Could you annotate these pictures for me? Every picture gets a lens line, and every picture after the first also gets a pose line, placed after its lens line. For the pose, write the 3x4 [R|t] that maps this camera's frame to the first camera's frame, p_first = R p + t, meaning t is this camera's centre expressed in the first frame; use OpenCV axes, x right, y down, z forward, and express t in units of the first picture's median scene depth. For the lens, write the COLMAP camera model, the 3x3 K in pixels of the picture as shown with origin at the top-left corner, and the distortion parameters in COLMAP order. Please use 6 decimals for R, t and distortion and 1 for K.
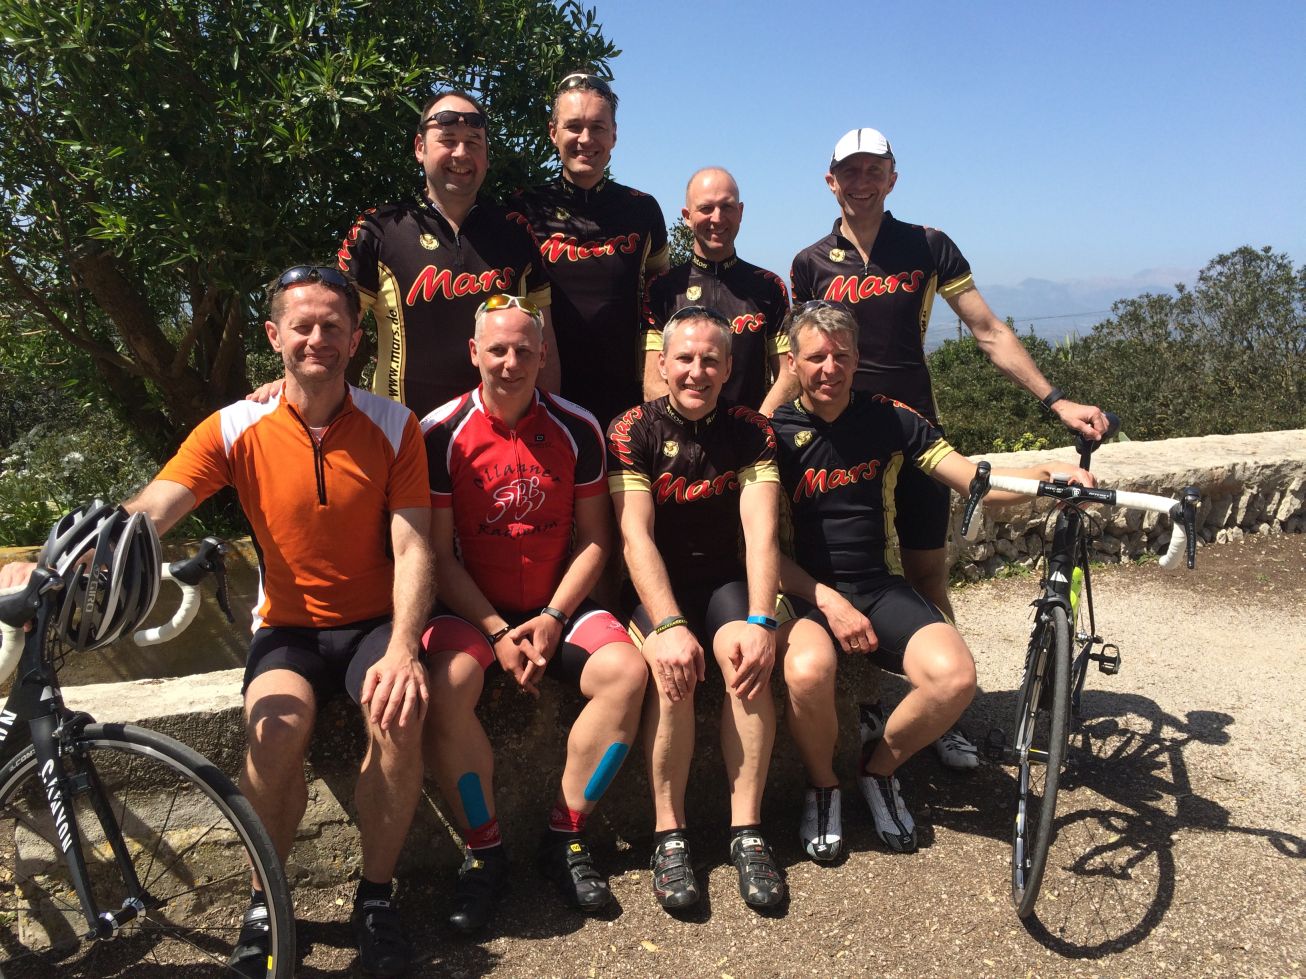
lens RADIAL K [[1192.5, 0, 653.0], [0, 1192.5, 489.5], [0, 0, 1]] dist [0.075526, -0.112703]
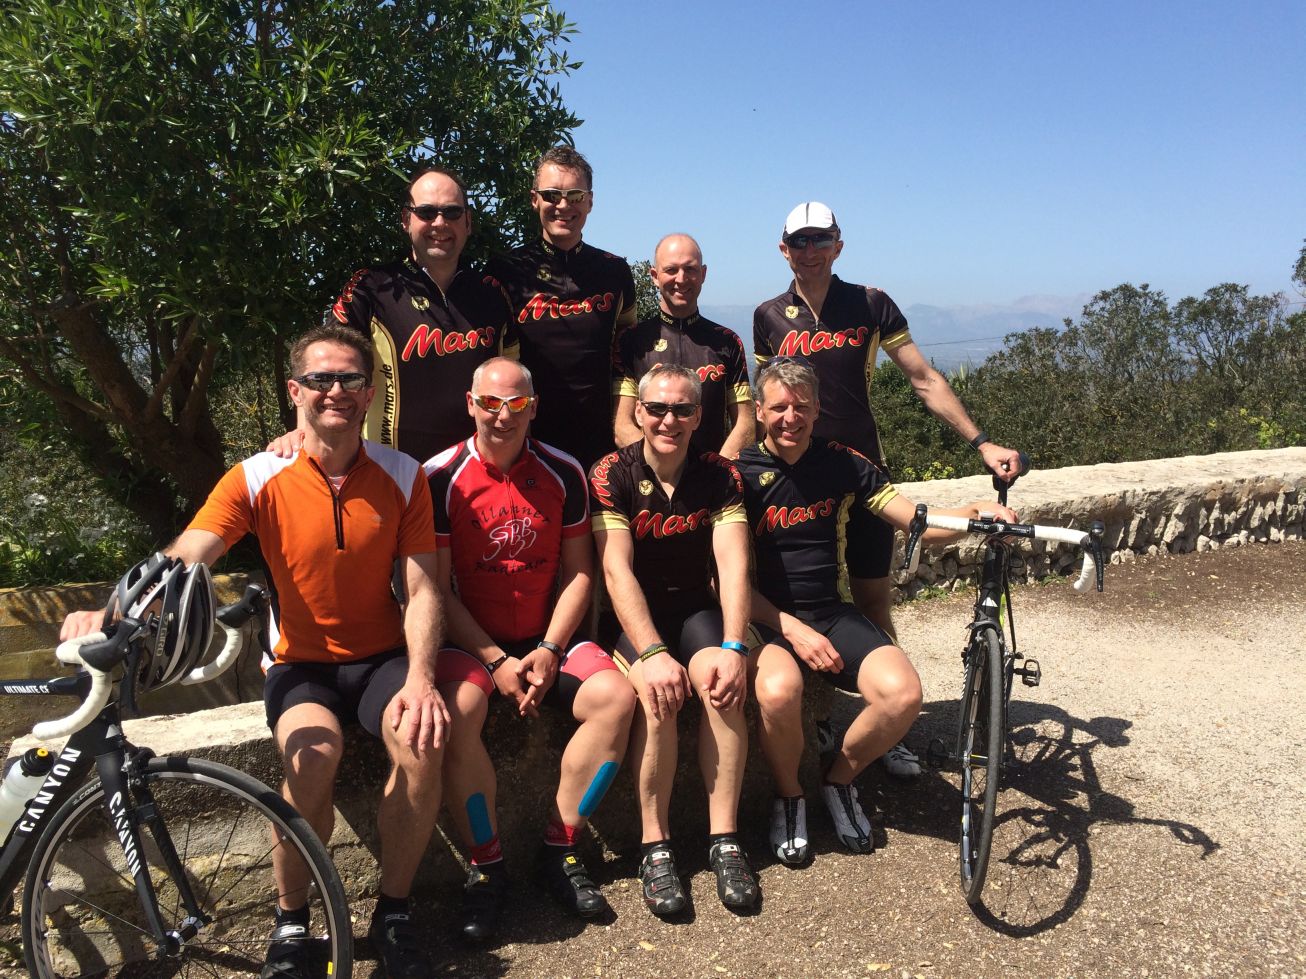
lens RADIAL K [[1205.4, 0, 653.0], [0, 1205.4, 489.5], [0, 0, 1]] dist [0.089550, -0.139510]
pose [[0.995482, -0.010214, 0.094395, -0.087018], [0.011735, 0.999810, -0.015568, -0.018871], [-0.094218, 0.016606, 0.995413, -0.105665]]
